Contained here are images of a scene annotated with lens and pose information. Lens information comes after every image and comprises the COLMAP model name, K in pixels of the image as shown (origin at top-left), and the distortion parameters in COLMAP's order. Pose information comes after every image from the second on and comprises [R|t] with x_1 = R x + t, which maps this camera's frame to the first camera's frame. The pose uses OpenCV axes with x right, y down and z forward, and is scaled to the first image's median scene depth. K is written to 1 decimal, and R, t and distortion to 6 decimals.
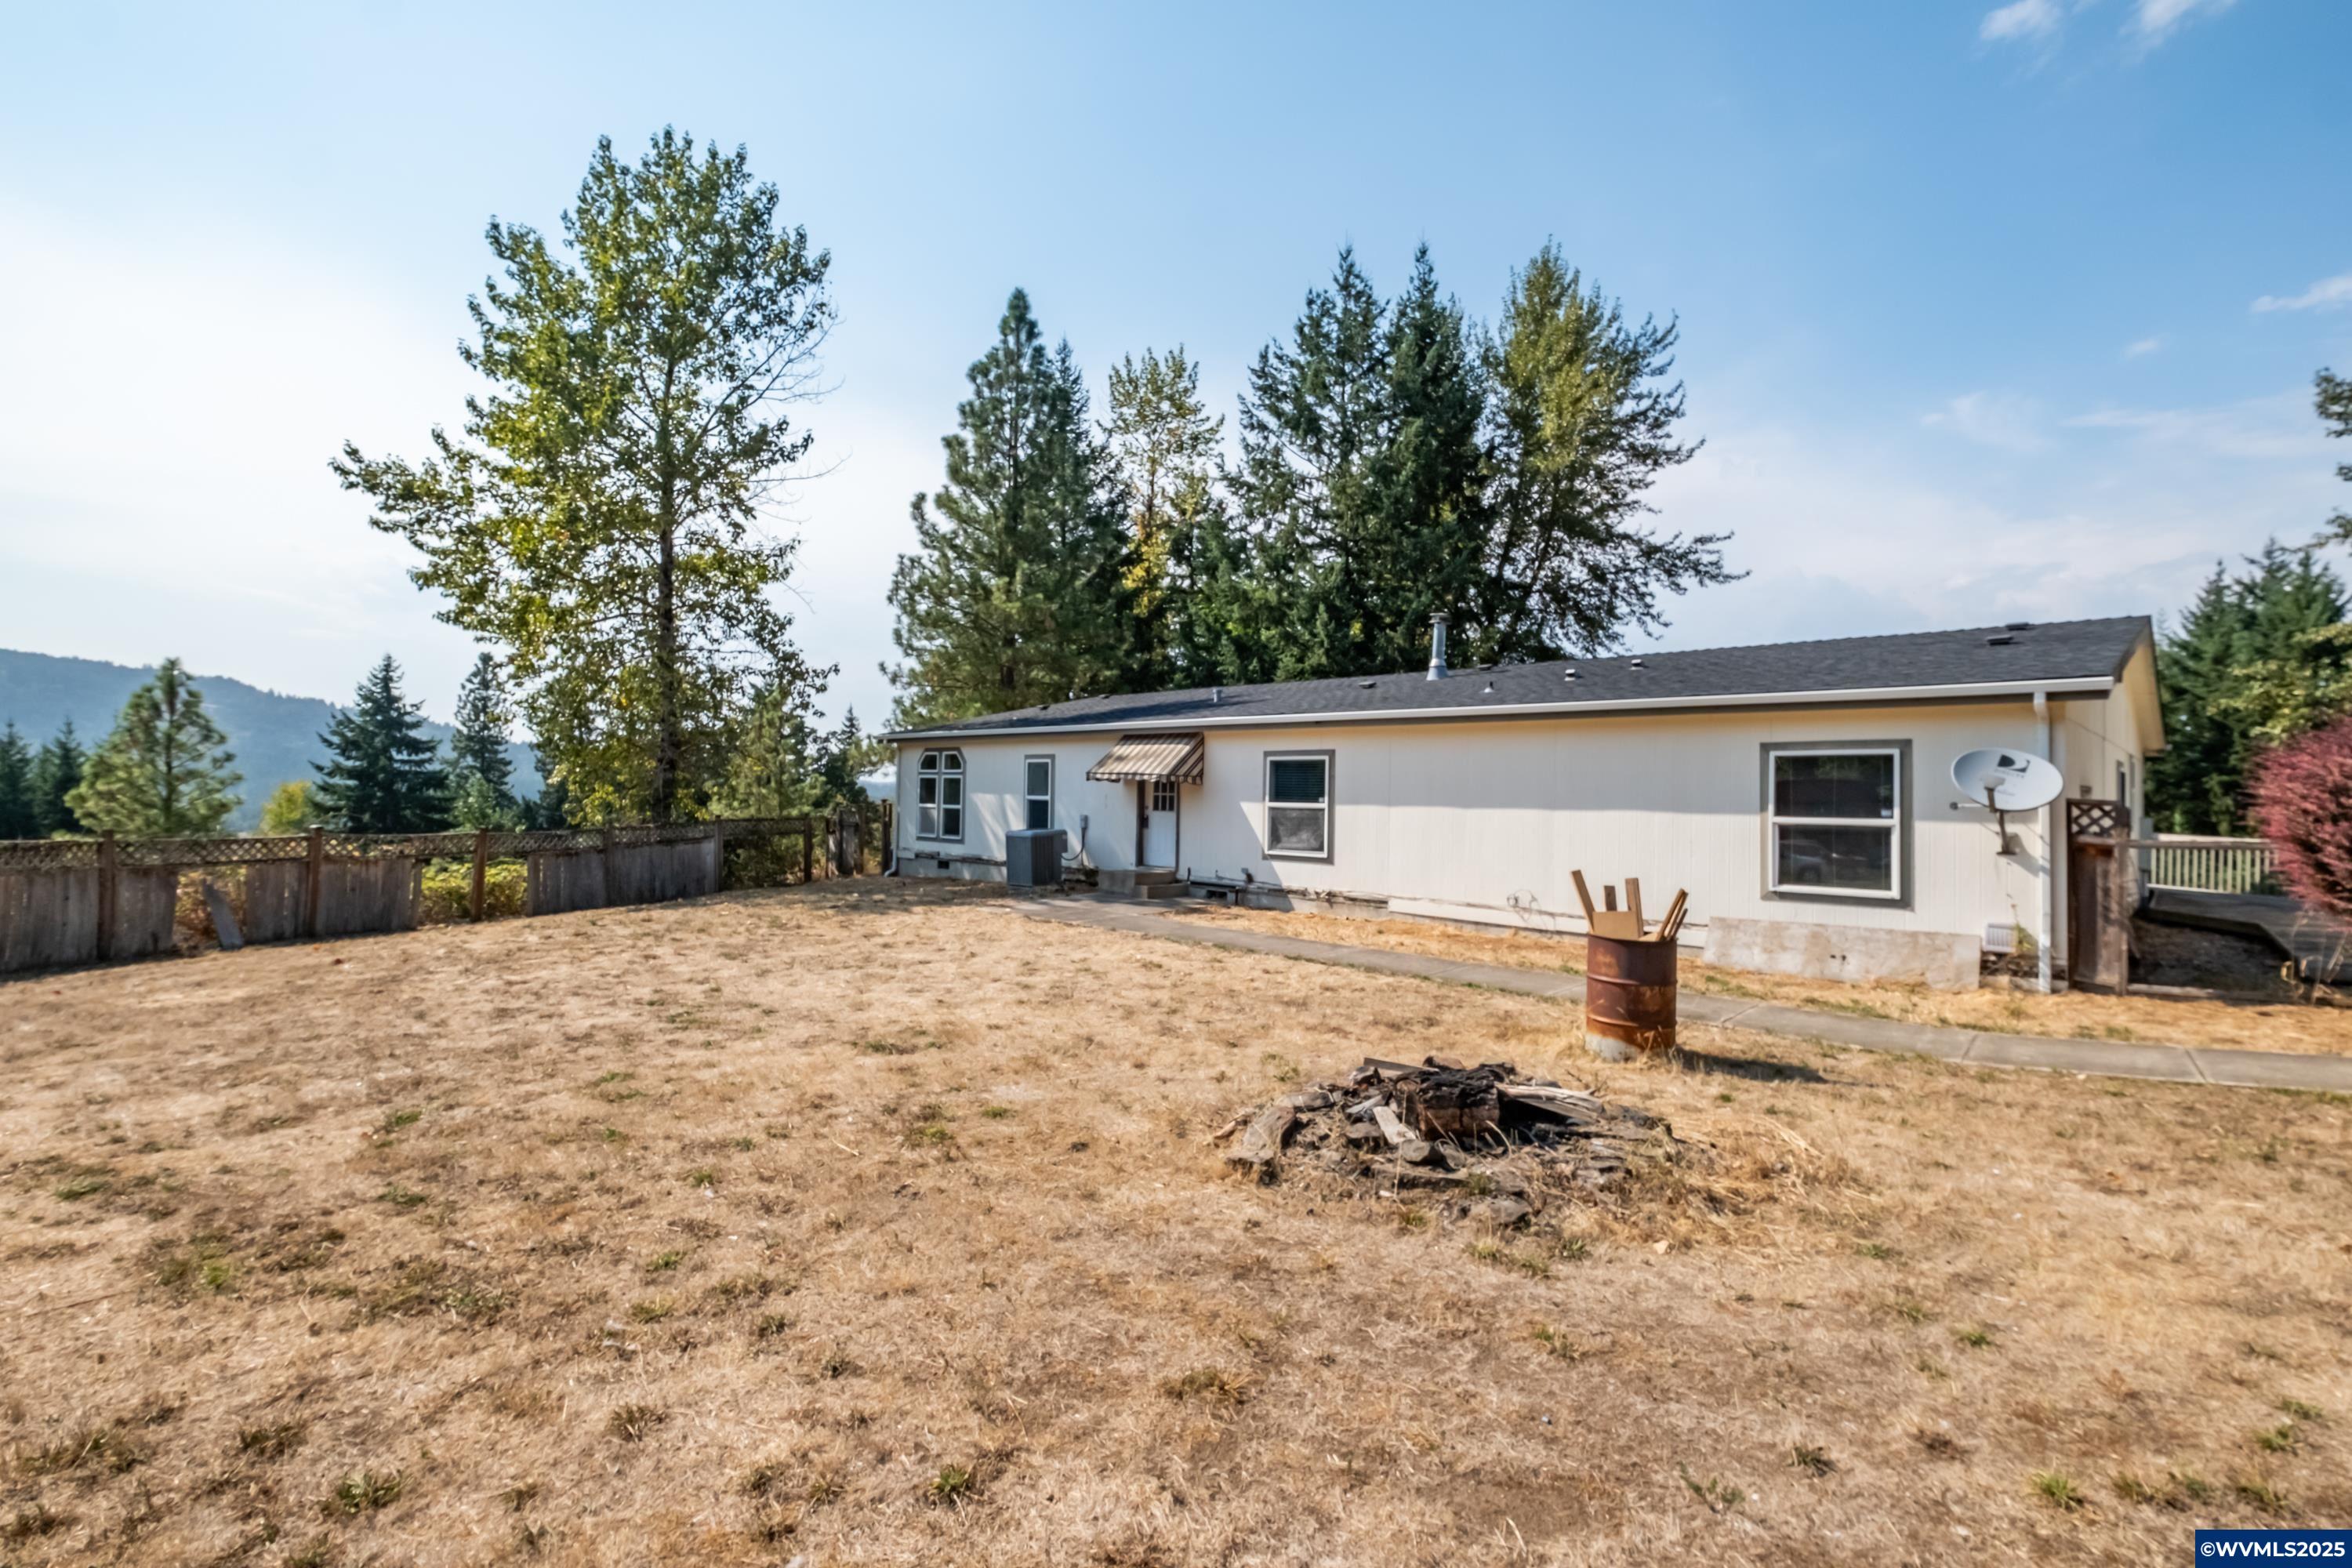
lens RADIAL K [[1054.9, 0, 1184.9], [0, 1054.9, 768.9], [0, 0, 1]] dist [-0.002371, 0.000074]
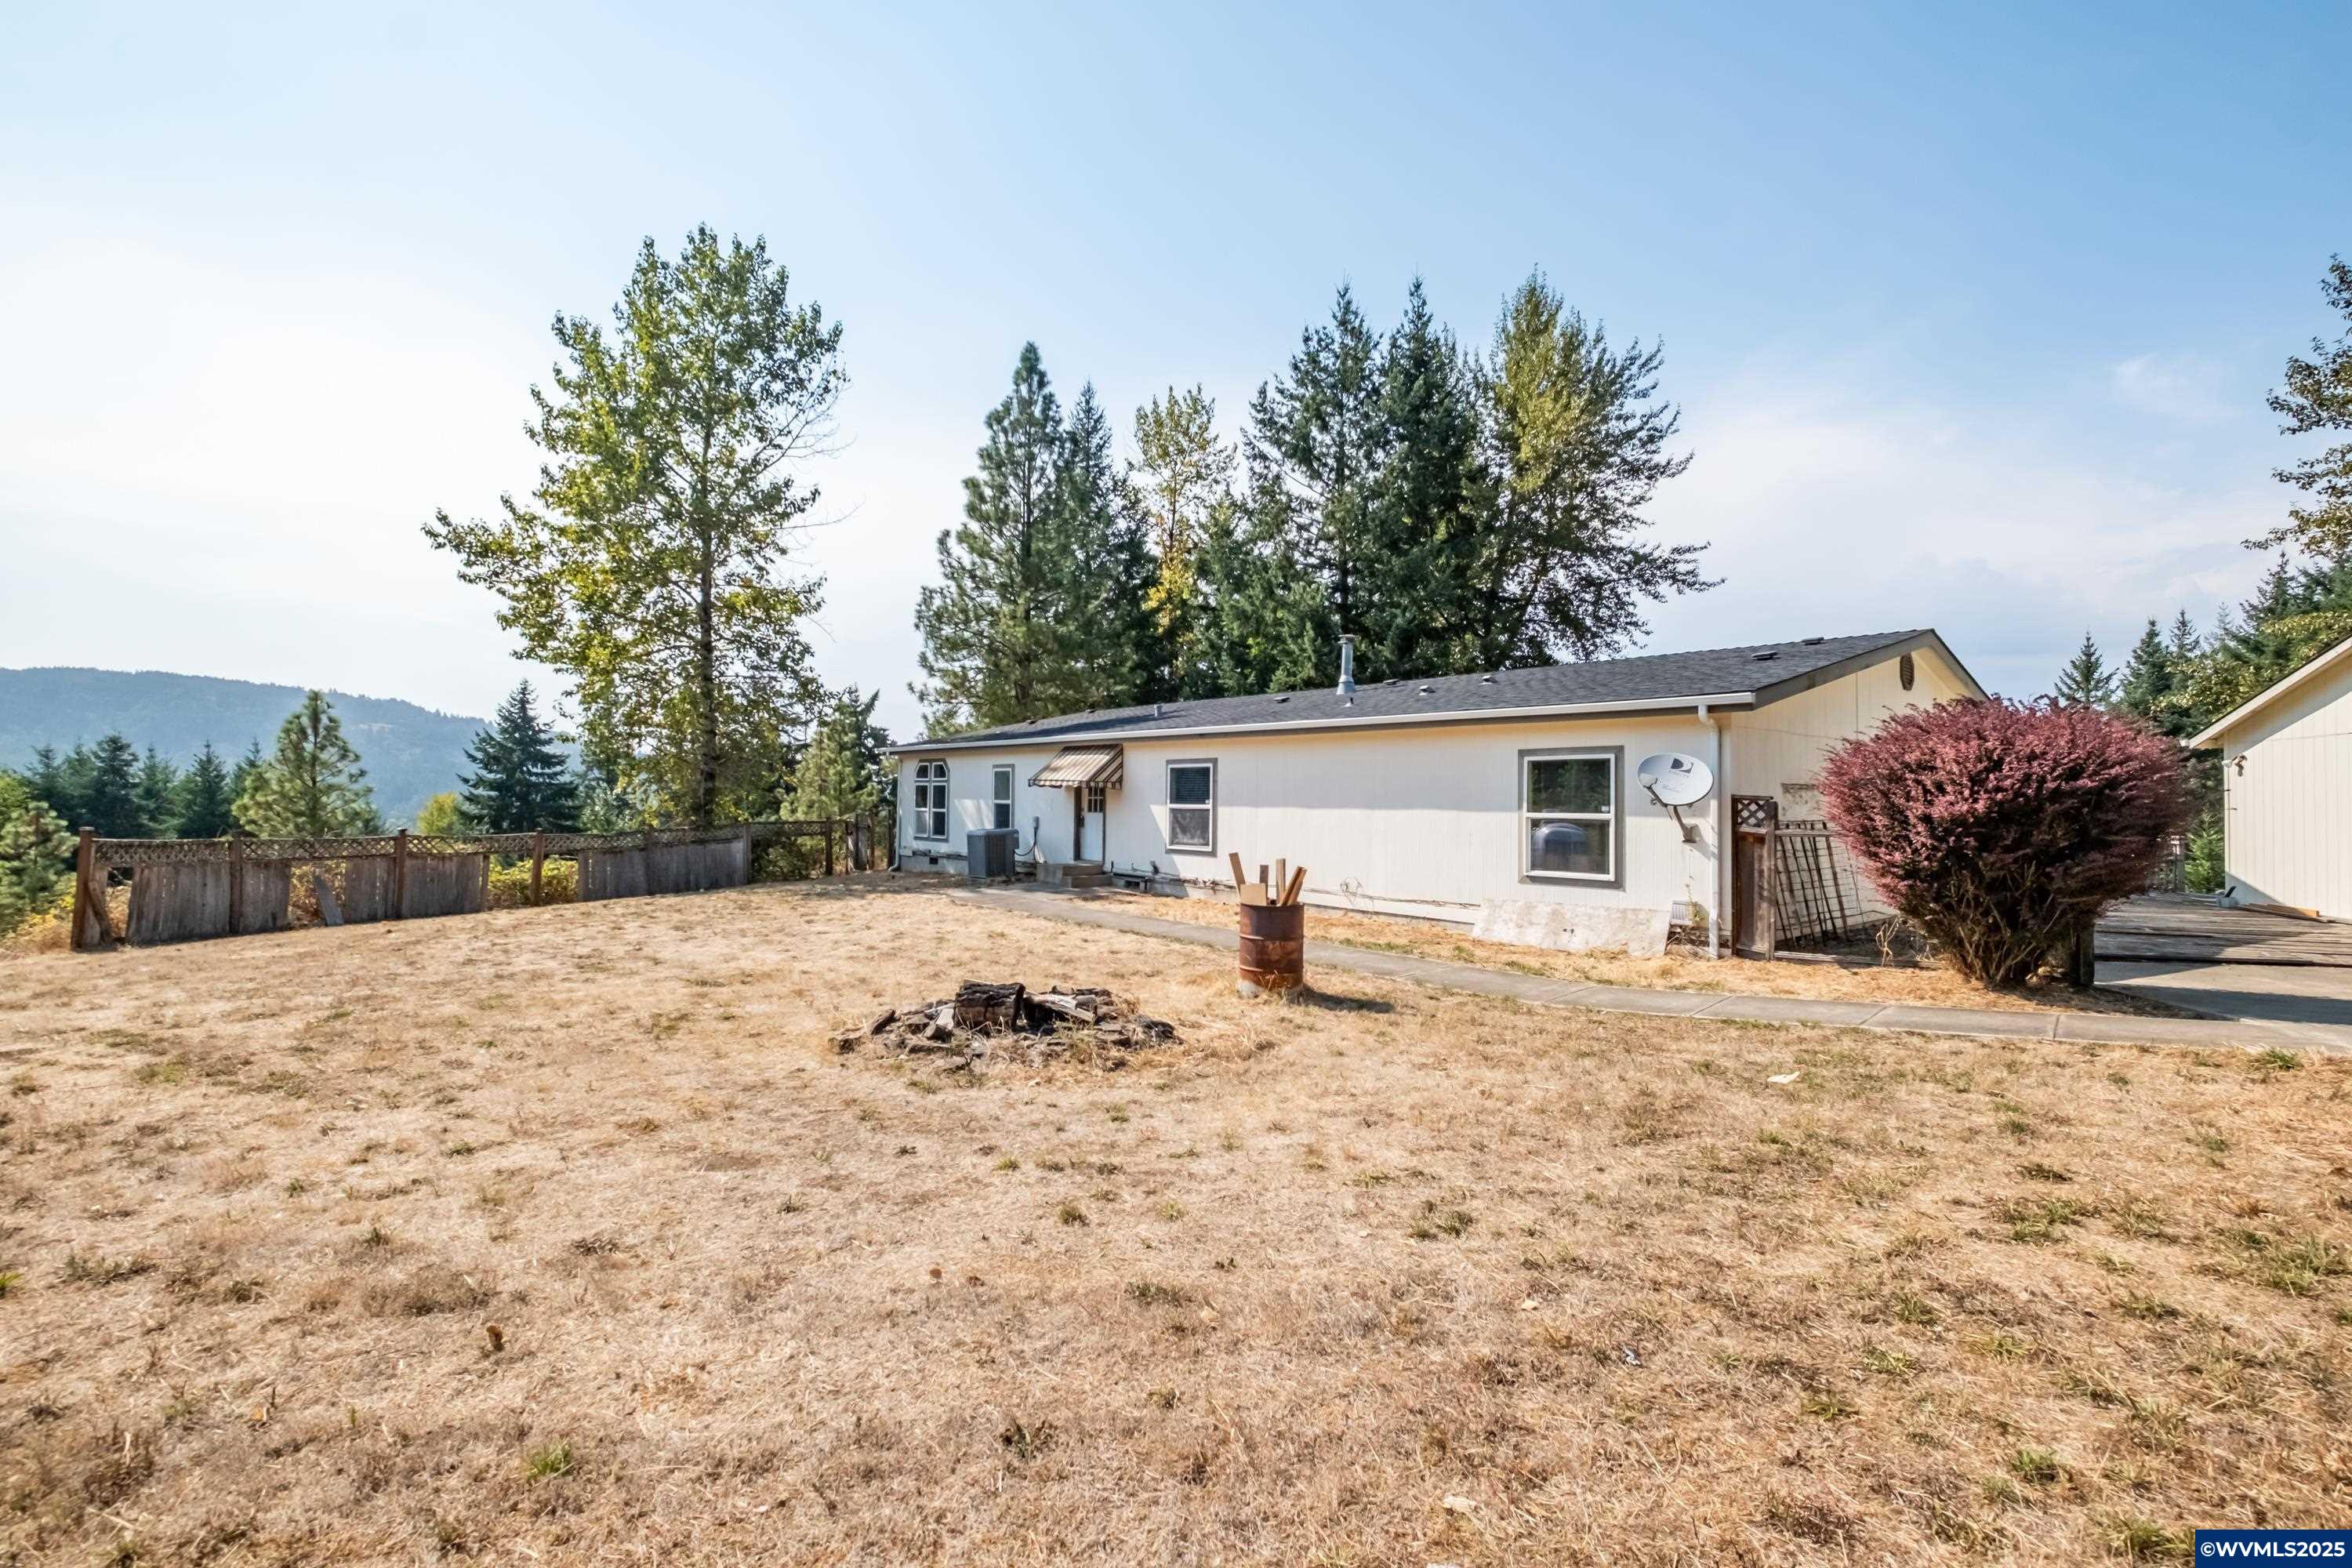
lens RADIAL K [[1017.1, 0, 1185.4], [0, 1017.1, 780.0], [0, 0, 1]] dist [-0.000825, -0.000793]
pose [[0.996610, -0.008736, -0.081802, 0.134934], [0.009160, 0.999947, 0.004806, 0.000128], [0.081756, -0.005539, 0.996637, -0.079989]]
